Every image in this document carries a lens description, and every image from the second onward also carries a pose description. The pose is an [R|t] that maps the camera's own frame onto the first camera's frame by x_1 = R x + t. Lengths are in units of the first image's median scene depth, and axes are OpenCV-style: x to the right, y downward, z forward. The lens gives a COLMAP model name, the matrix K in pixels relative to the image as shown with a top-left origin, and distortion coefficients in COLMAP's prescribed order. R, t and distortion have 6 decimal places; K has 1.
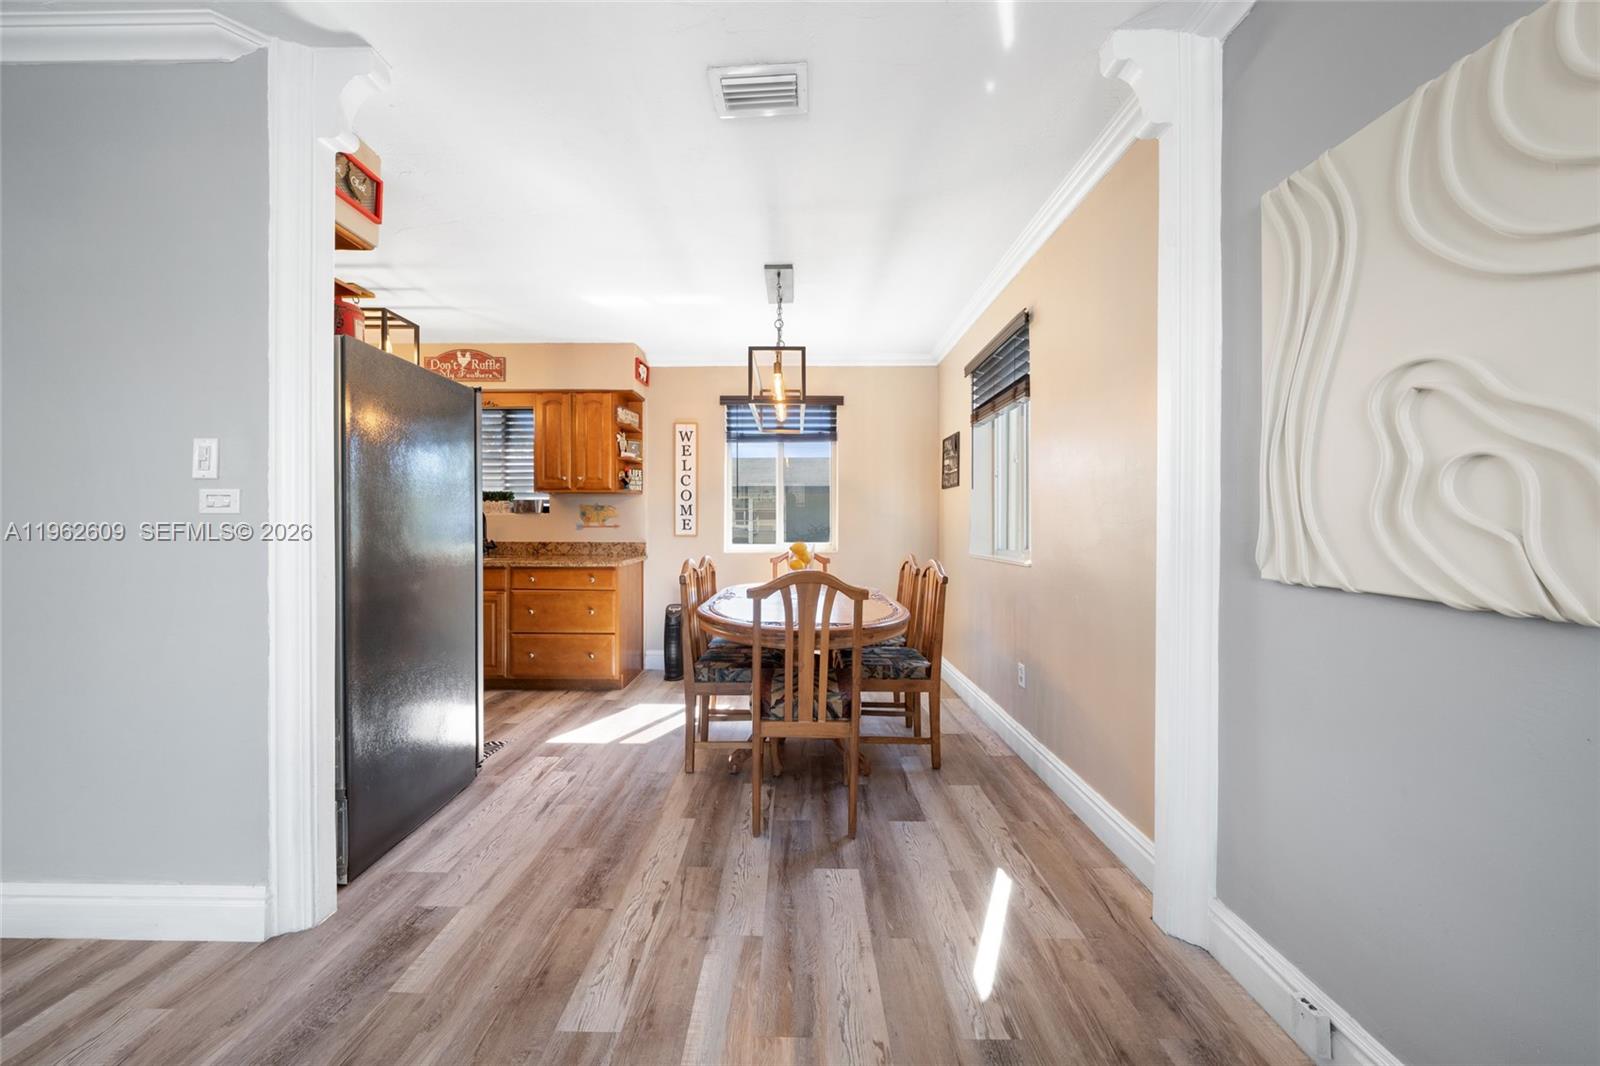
lens RADIAL K [[542.4, 0, 791.0], [0, 542.4, 527.5], [0, 0, 1]] dist [0.000316, 0.000051]
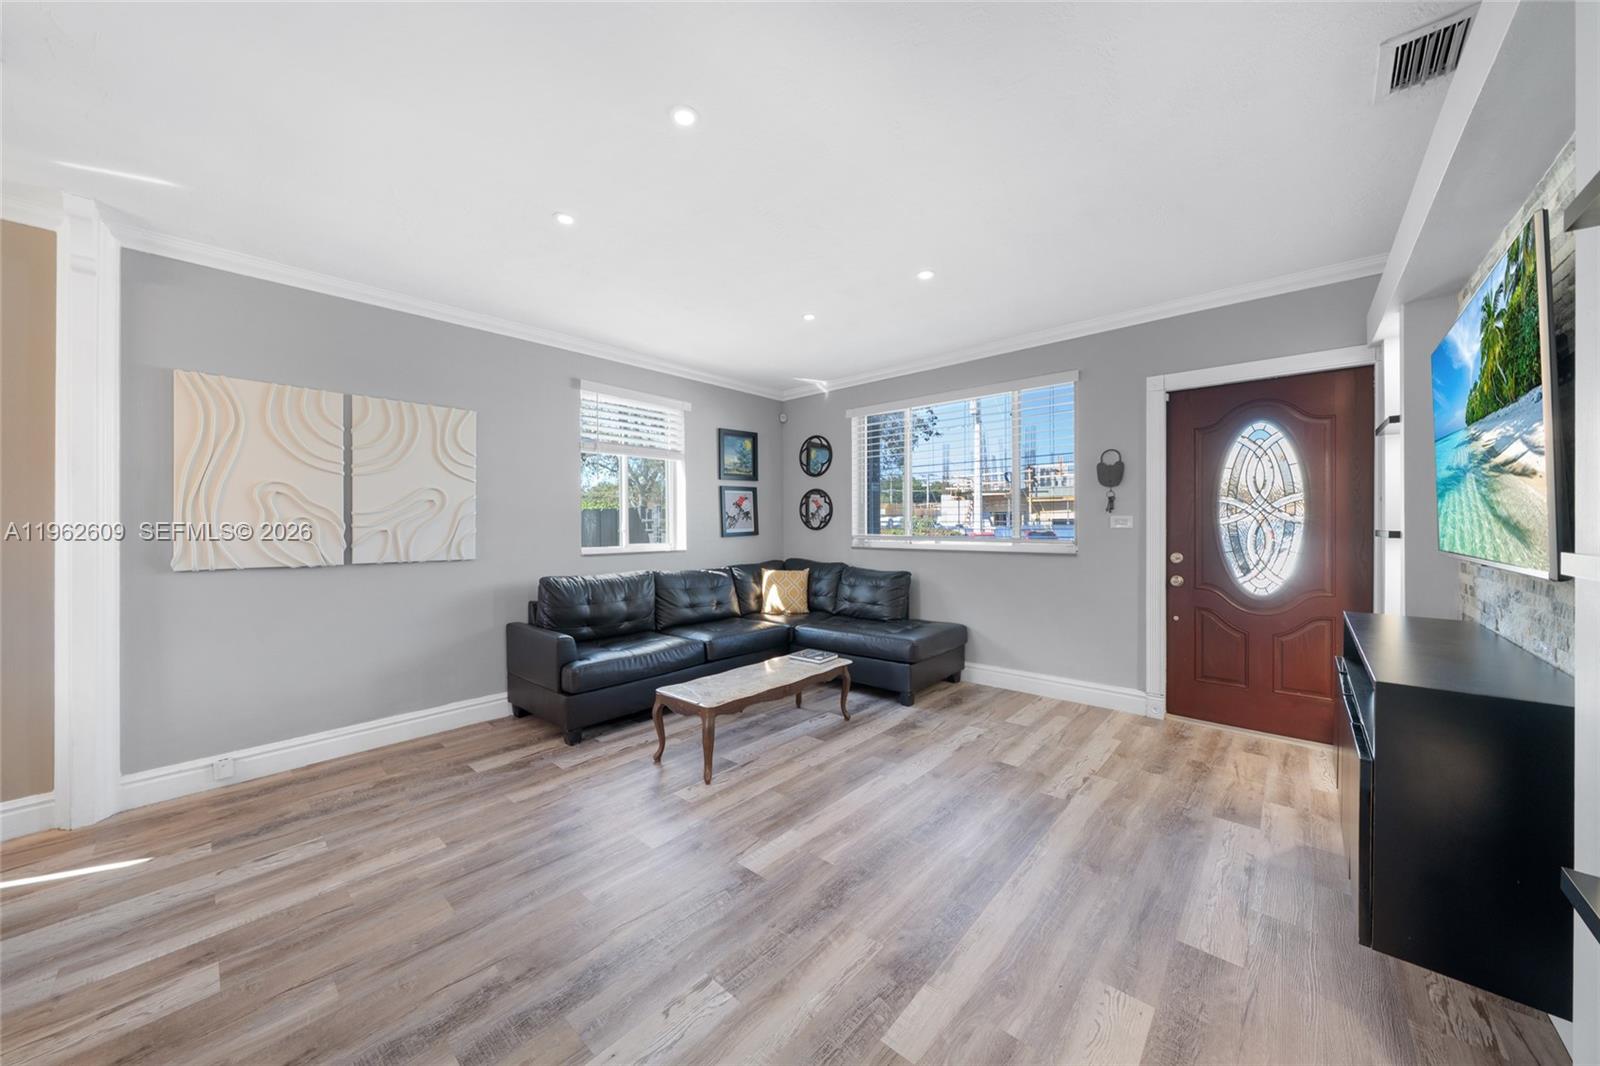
lens RADIAL K [[545.3, 0, 793.3], [0, 545.3, 532.4], [0, 0, 1]] dist [-0.001243, 0.000034]
pose [[-0.746484, -0.006764, 0.665369, -0.991611], [0.006991, 0.999813, 0.018008, -0.028838], [-0.665366, 0.018094, -0.746298, 0.485706]]
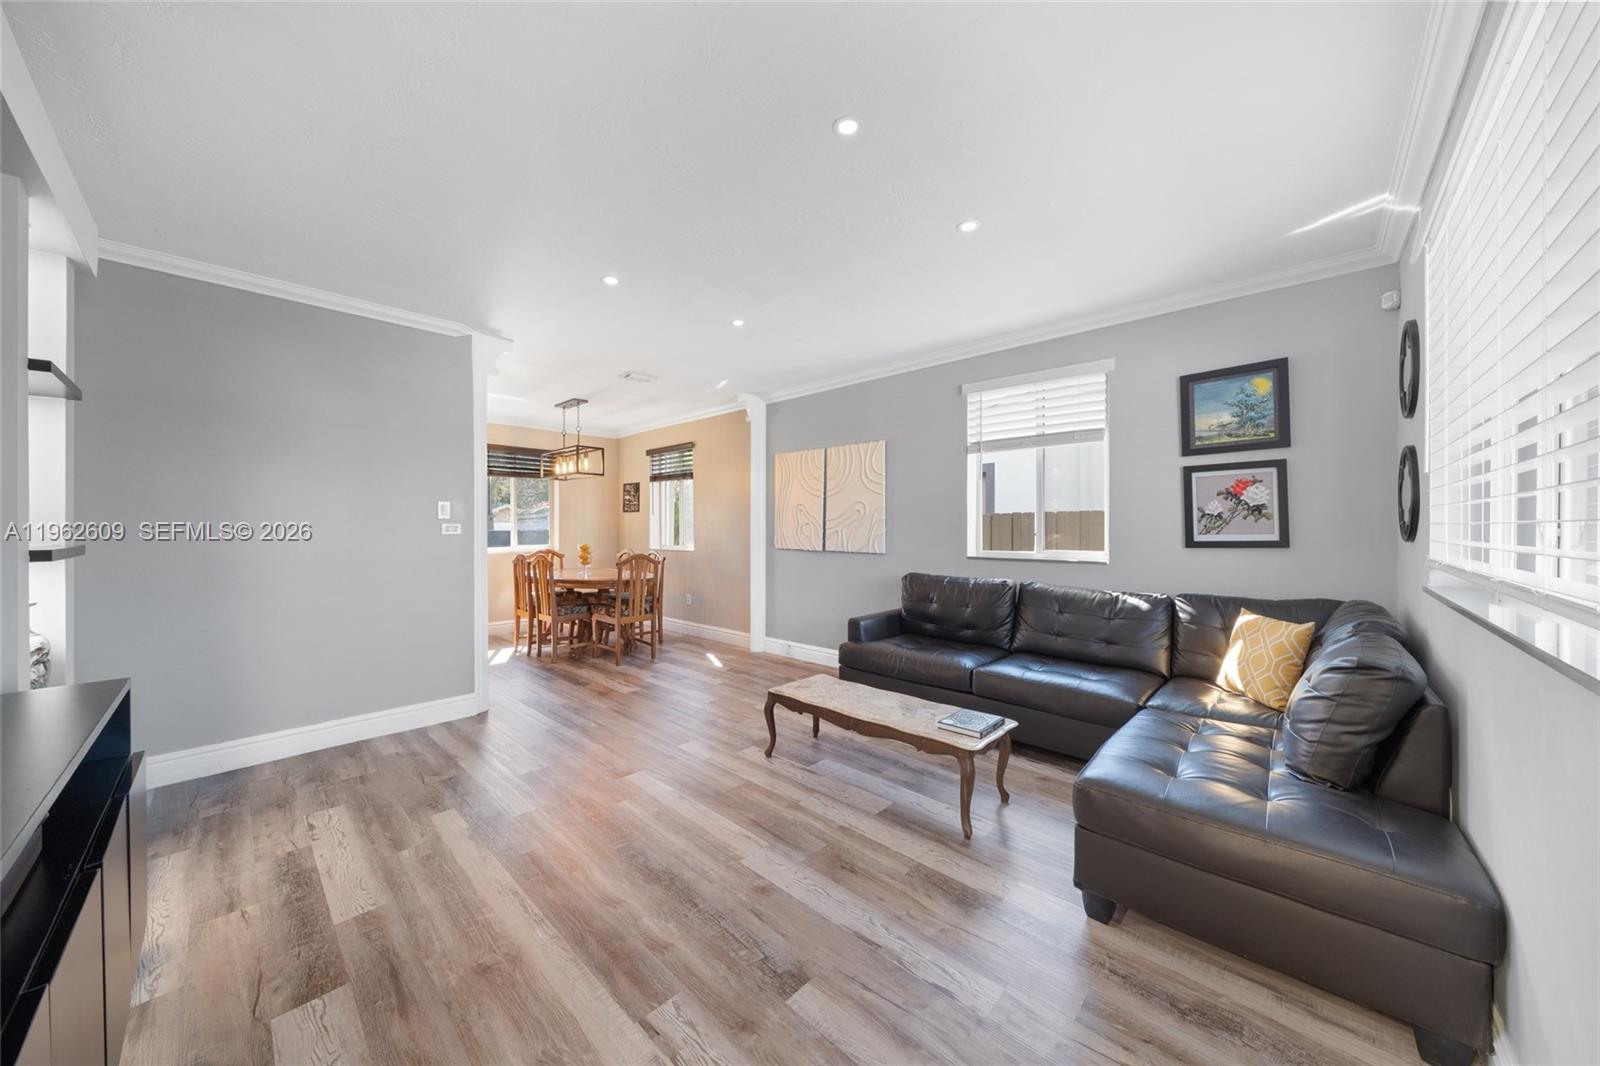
lens RADIAL K [[545.3, 0, 793.3], [0, 545.3, 532.4], [0, 0, 1]] dist [-0.001243, 0.000034]
pose [[0.676968, -0.007708, 0.735972, -1.007736], [0.004066, 0.999969, 0.006733, -0.025456], [-0.736001, -0.001565, 0.676979, -0.917781]]
